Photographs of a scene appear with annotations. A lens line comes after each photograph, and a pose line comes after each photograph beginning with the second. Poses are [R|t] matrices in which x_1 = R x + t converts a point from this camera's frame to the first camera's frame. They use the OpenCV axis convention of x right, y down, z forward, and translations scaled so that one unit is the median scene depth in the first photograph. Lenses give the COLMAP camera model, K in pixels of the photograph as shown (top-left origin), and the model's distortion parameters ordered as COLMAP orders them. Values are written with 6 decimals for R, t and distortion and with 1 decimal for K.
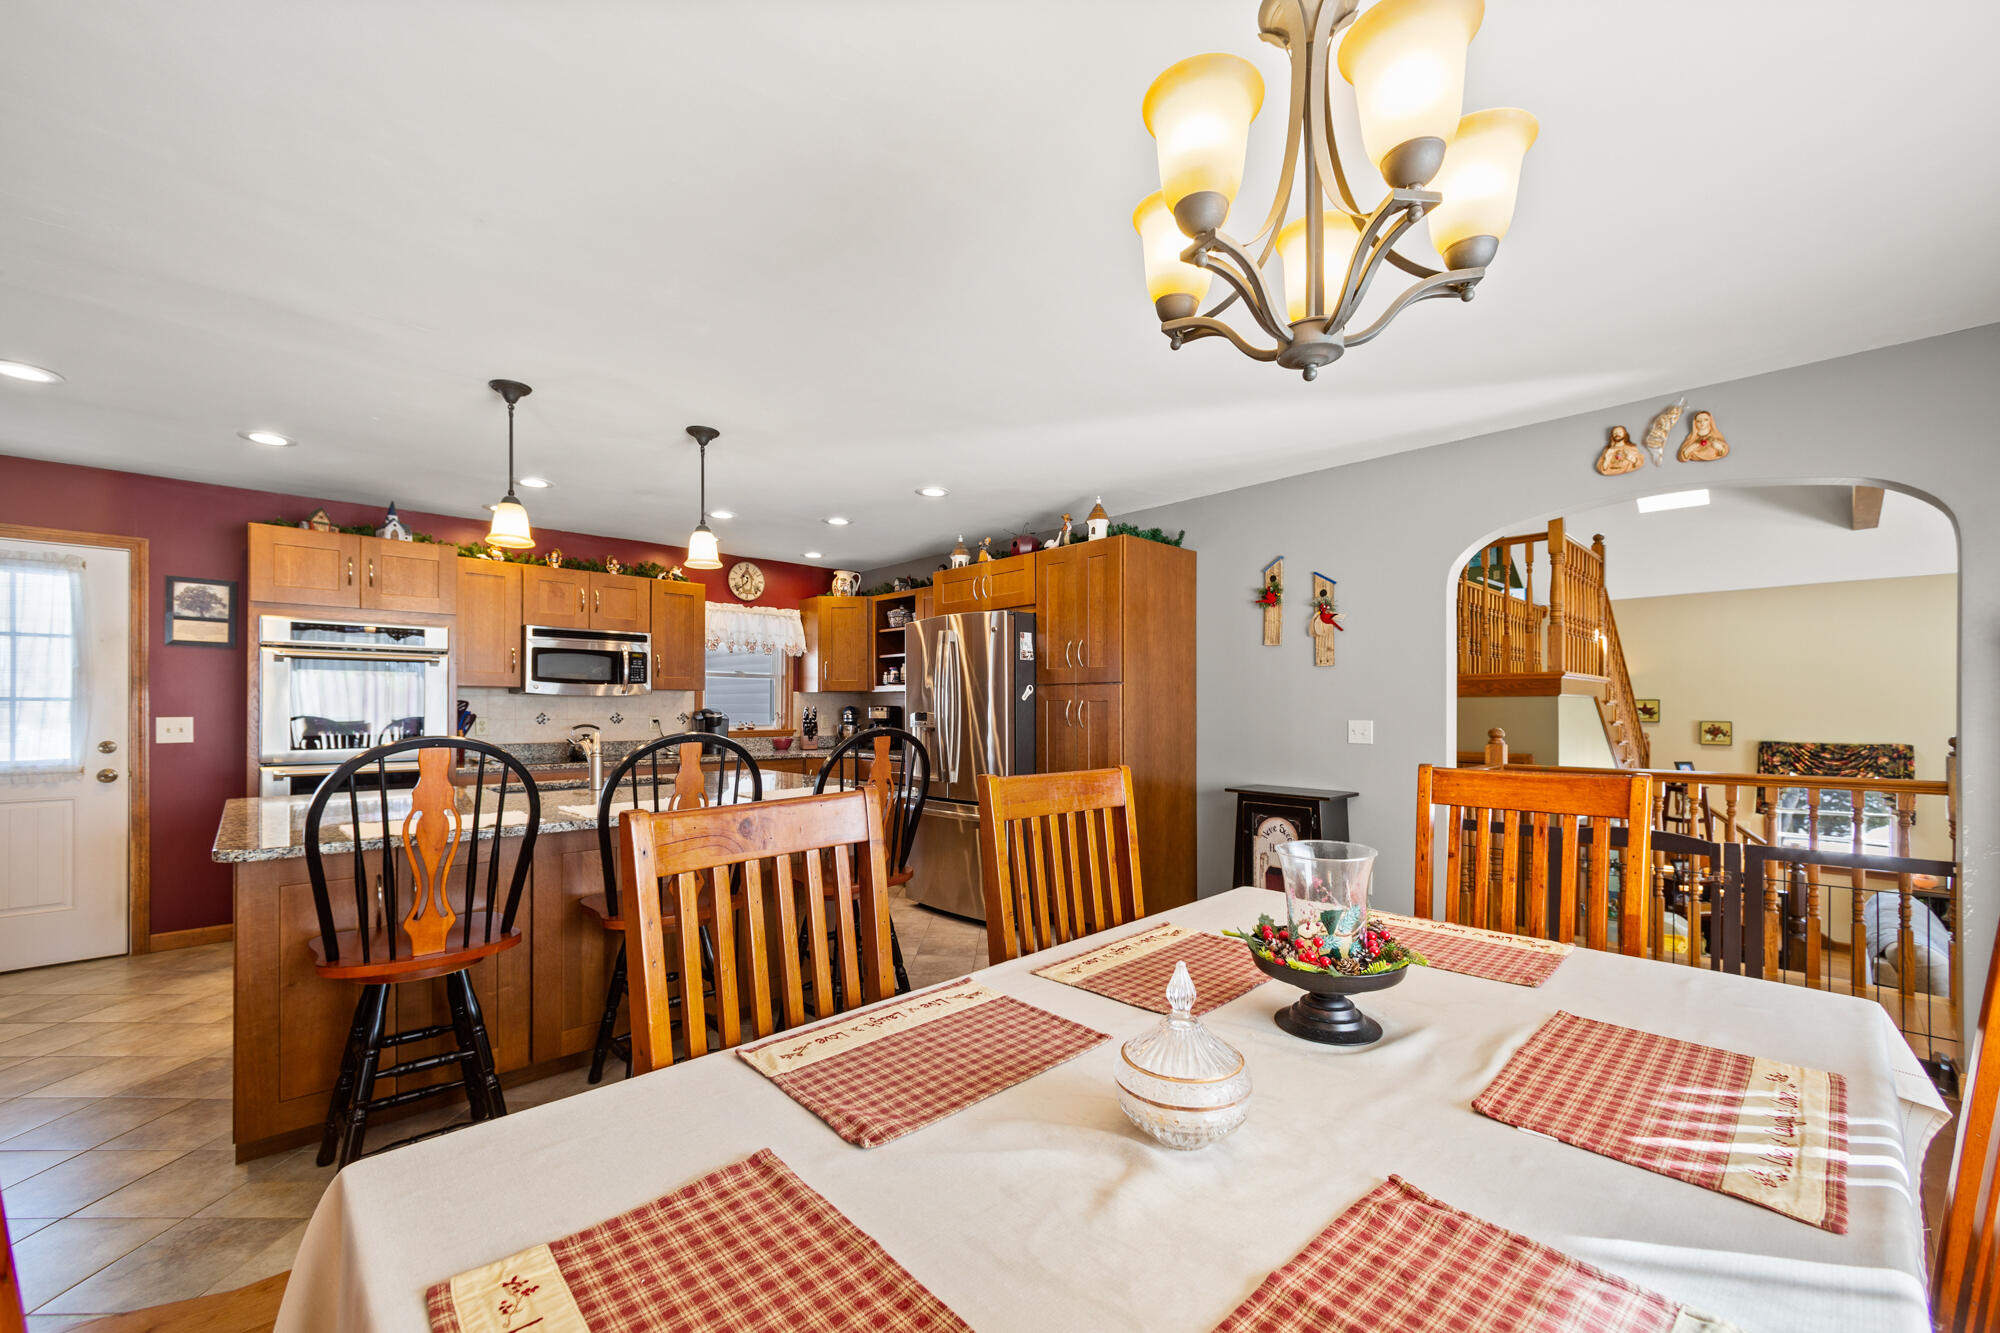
lens RADIAL K [[811.0, 0, 971.9], [0, 811.0, 710.1], [0, 0, 1]] dist [-0.000293, -0.000233]
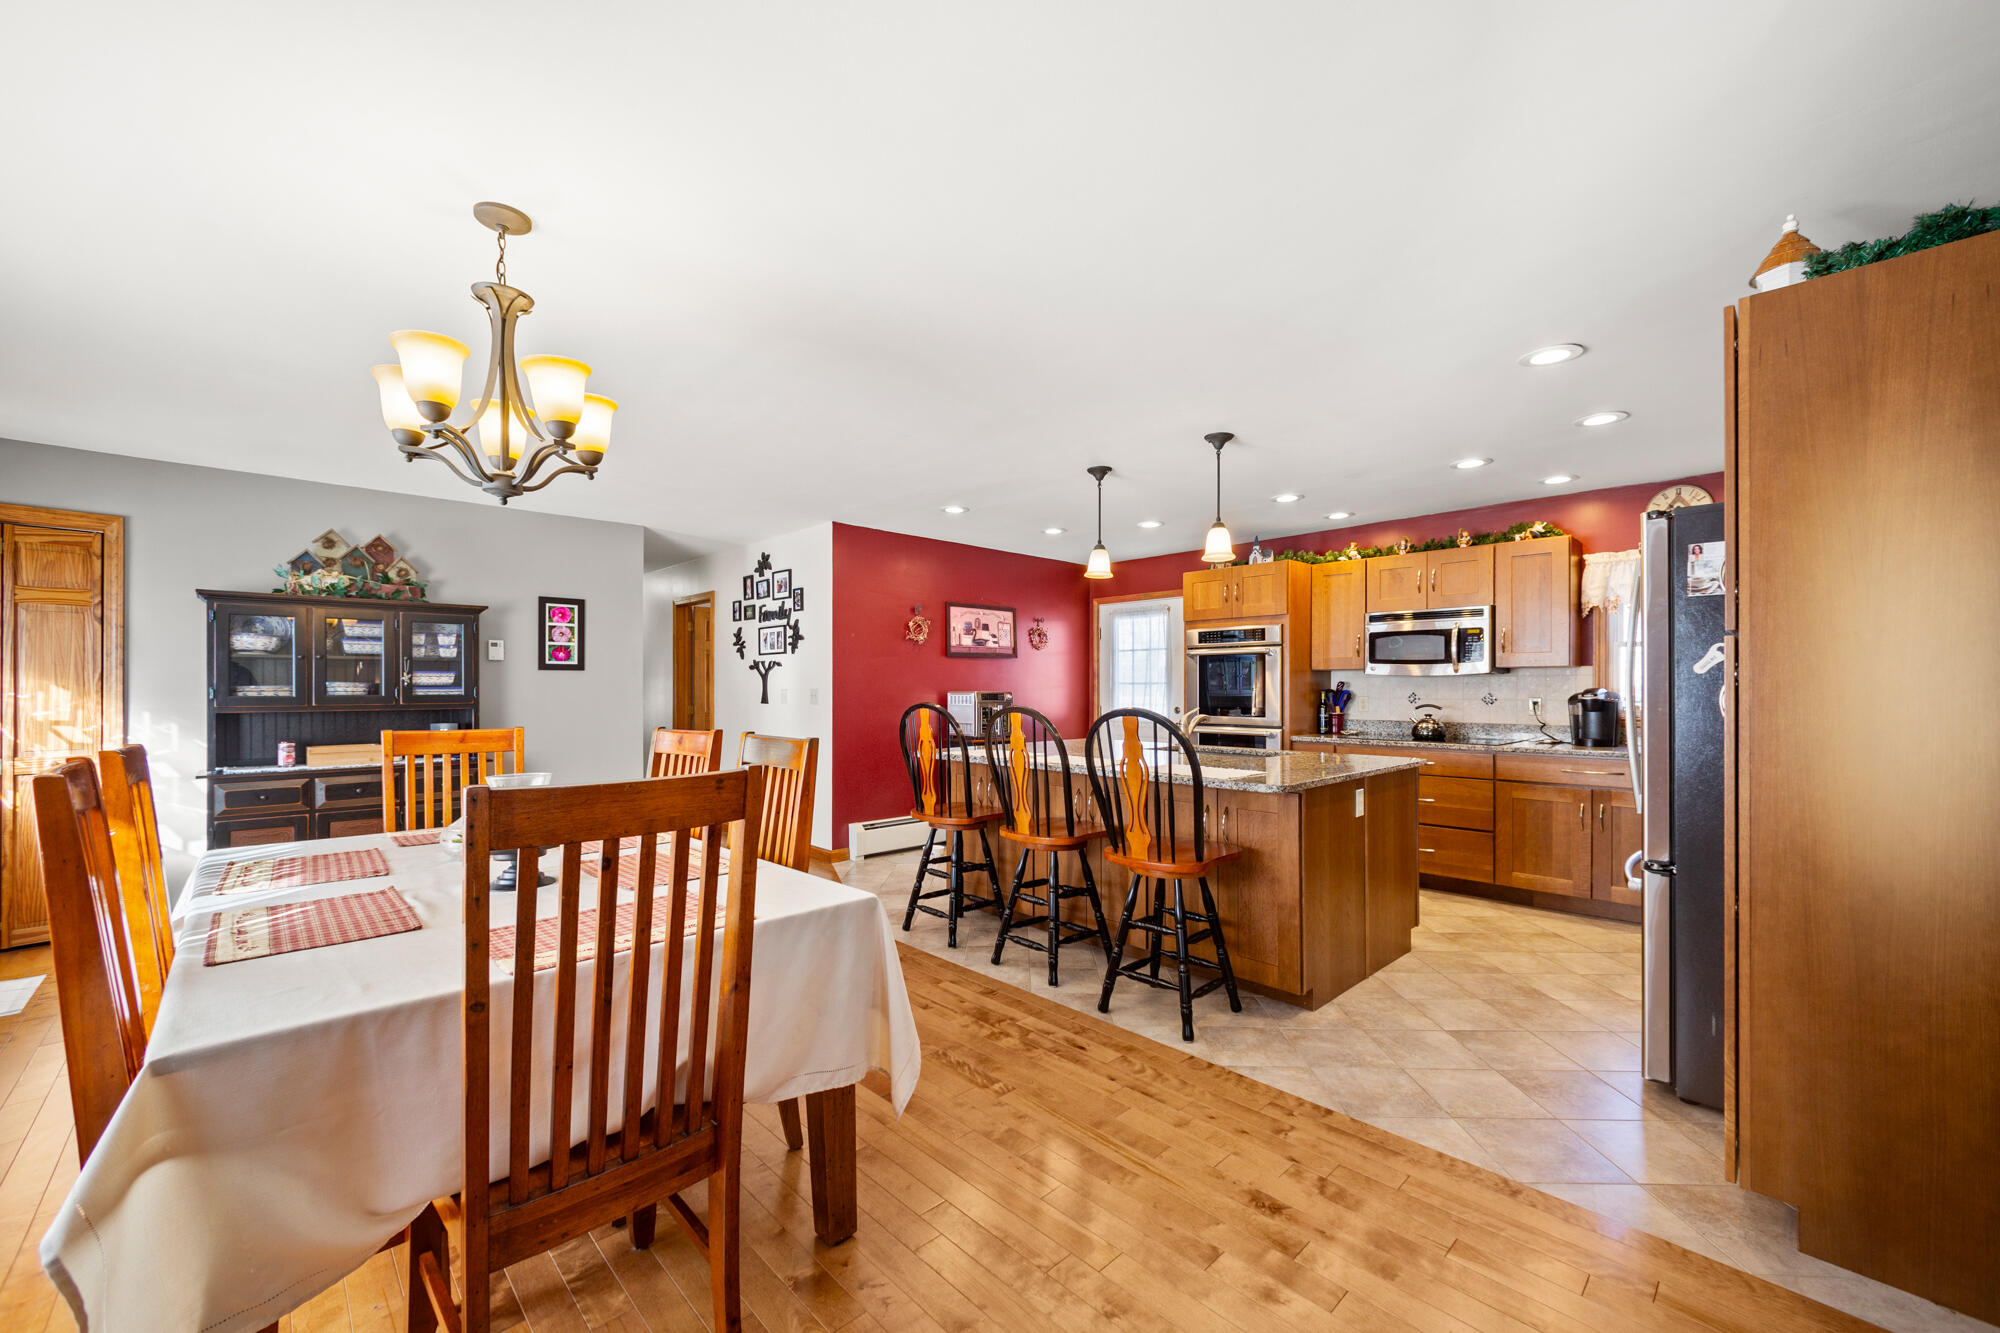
lens RADIAL K [[783.9, 0, 1004.3], [0, 783.9, 681.0], [0, 0, 1]] dist [-0.001692, -0.000801]
pose [[0.015011, -0.010037, -0.999837, 0.479808], [-0.001566, 0.999948, -0.010062, -0.001013], [0.999886, 0.001717, 0.014995, 0.460908]]
